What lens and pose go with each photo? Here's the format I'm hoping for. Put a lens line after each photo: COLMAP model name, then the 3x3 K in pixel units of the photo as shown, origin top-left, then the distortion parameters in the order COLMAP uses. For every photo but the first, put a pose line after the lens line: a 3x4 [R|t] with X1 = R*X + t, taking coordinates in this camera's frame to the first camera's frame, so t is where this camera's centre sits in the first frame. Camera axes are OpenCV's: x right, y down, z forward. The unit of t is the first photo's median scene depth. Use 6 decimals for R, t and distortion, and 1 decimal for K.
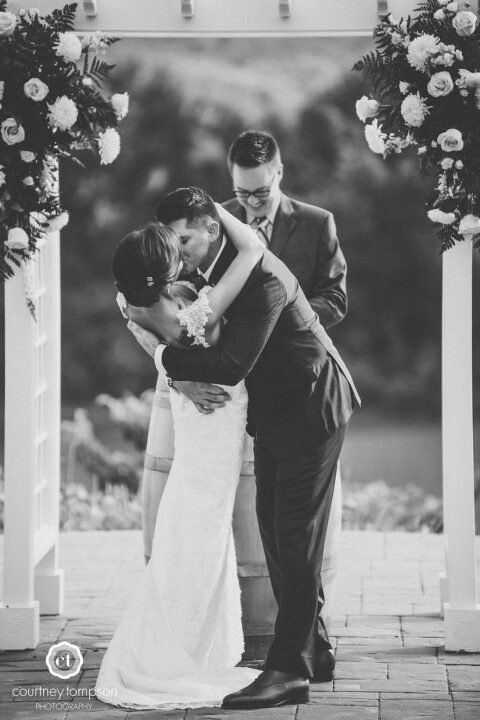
lens RADIAL K [[3949.5, 0, 240.0], [0, 3949.5, 360.0], [0, 0, 1]] dist [3.121005, -18.203154]
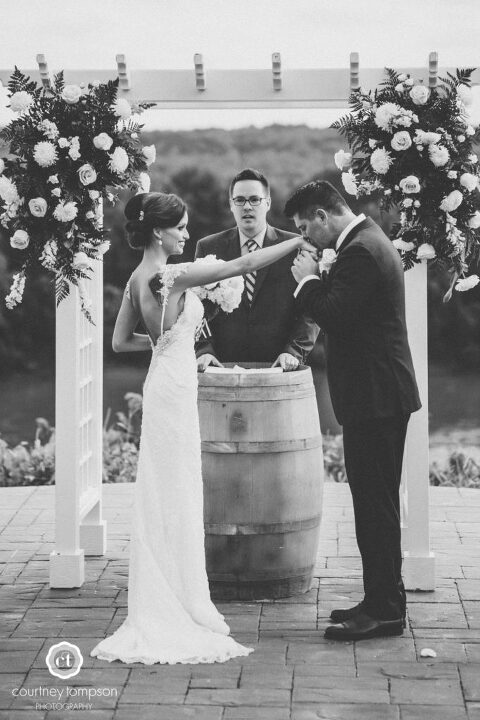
lens RADIAL K [[1970.6, 0, 240.0], [0, 1970.6, 360.0], [0, 0, 1]] dist [0.009280, 0.078536]
pose [[0.999954, 0.001064, -0.009487, 0.005006], [-0.000942, 0.999917, 0.012847, -0.007555], [0.009500, -0.012838, 0.999872, 0.379149]]
